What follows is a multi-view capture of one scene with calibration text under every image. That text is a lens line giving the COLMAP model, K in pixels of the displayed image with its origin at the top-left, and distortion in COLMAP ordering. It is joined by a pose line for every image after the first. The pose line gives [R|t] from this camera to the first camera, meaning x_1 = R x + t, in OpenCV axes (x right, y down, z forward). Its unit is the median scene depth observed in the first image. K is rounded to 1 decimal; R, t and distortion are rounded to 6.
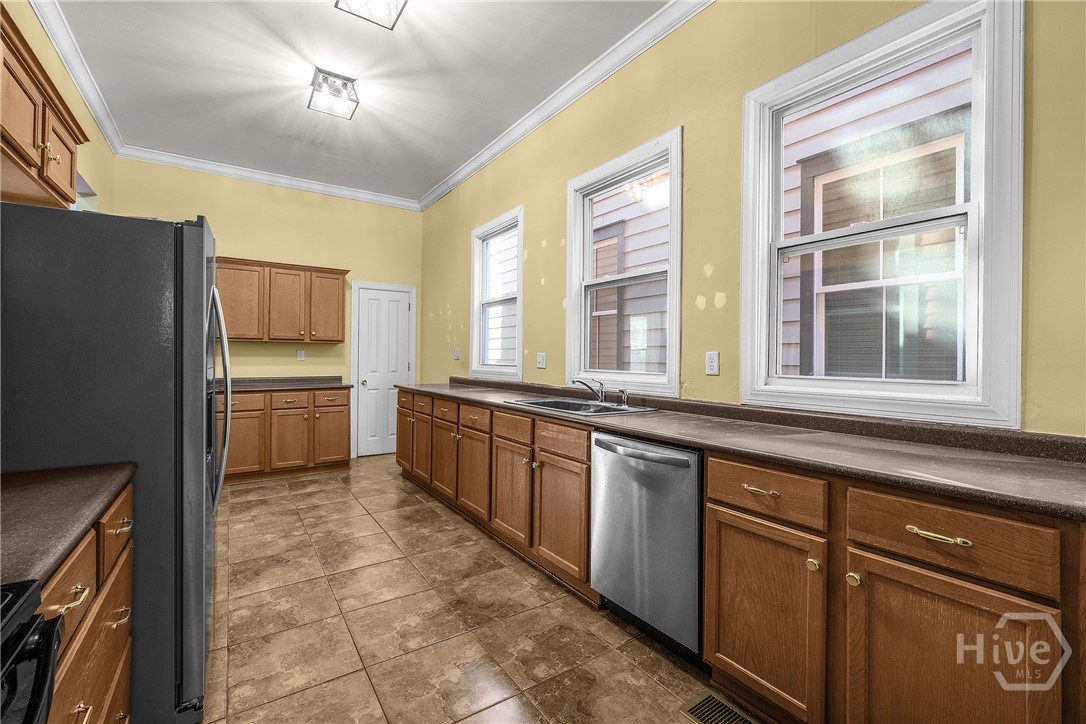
lens RADIAL K [[467.5, 0, 542.6], [0, 467.5, 356.9], [0, 0, 1]] dist [-0.001956, 0.000037]
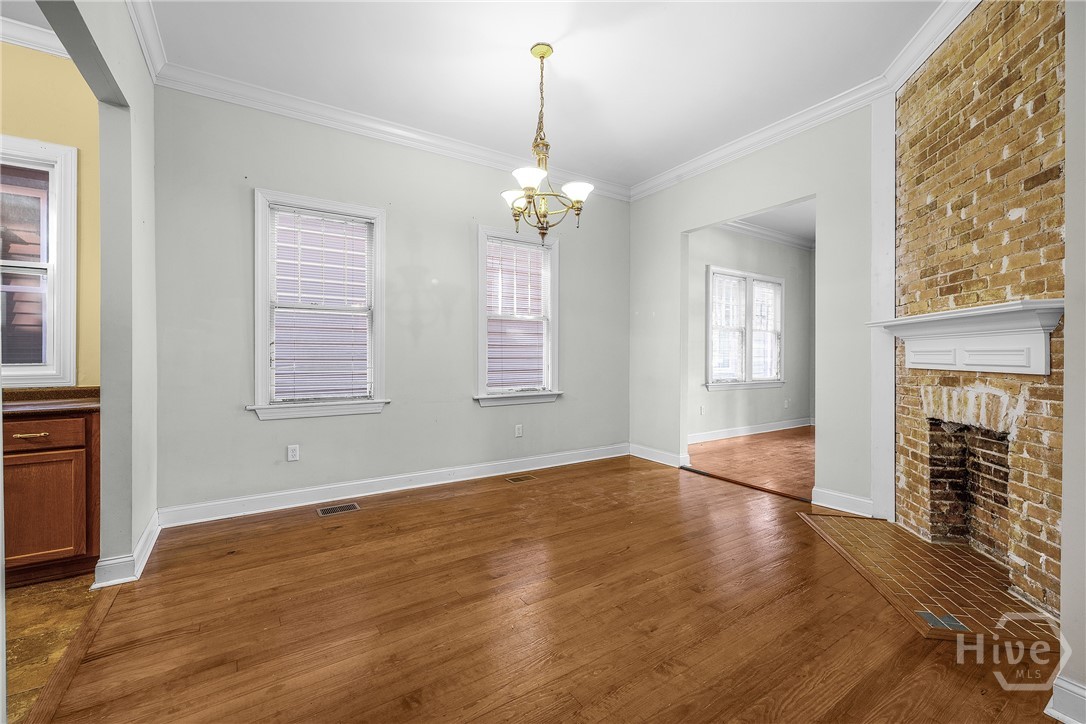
lens RADIAL K [[460.1, 0, 530.4], [0, 460.1, 353.8], [0, 0, 1]] dist [-0.002063, -0.000163]
pose [[0.029283, -0.009487, 0.999526, -0.470633], [-0.003313, 0.999949, 0.009588, -0.004165], [-0.999566, -0.003592, 0.029250, -0.534842]]
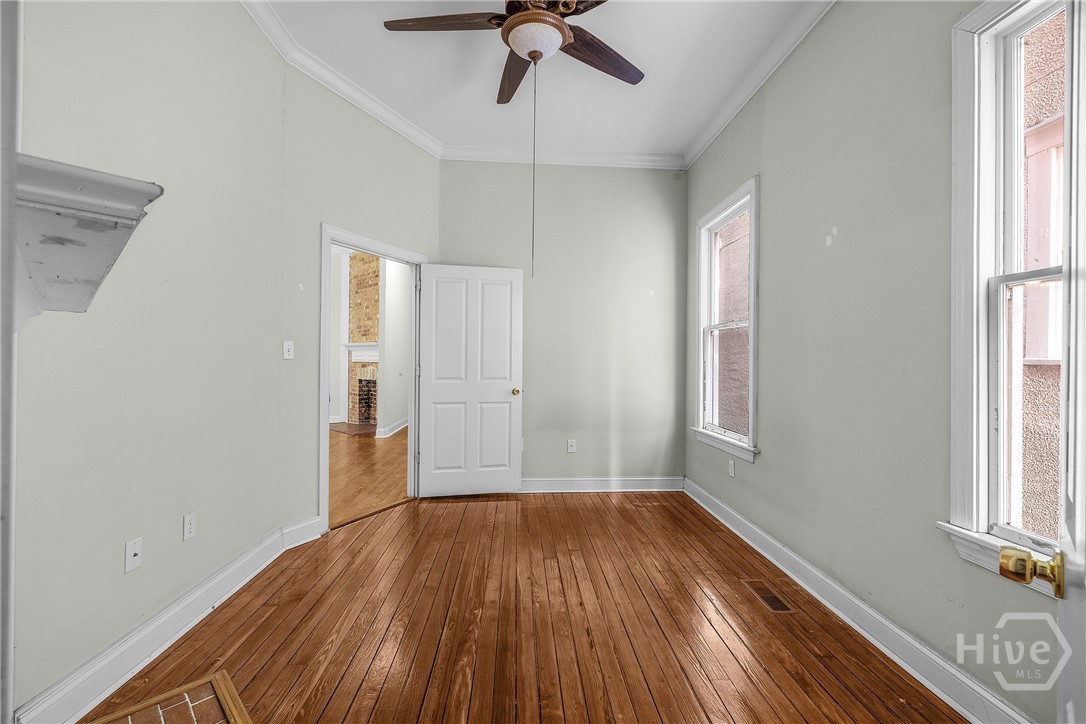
lens RADIAL K [[461.7, 0, 536.5], [0, 461.7, 357.1], [0, 0, 1]] dist [0.000788, -0.000059]
pose [[-0.850533, -0.013884, 0.525739, -1.859870], [-0.017430, 0.999846, -0.001793, -0.006843], [-0.525634, -0.010688, -0.850644, 0.460452]]
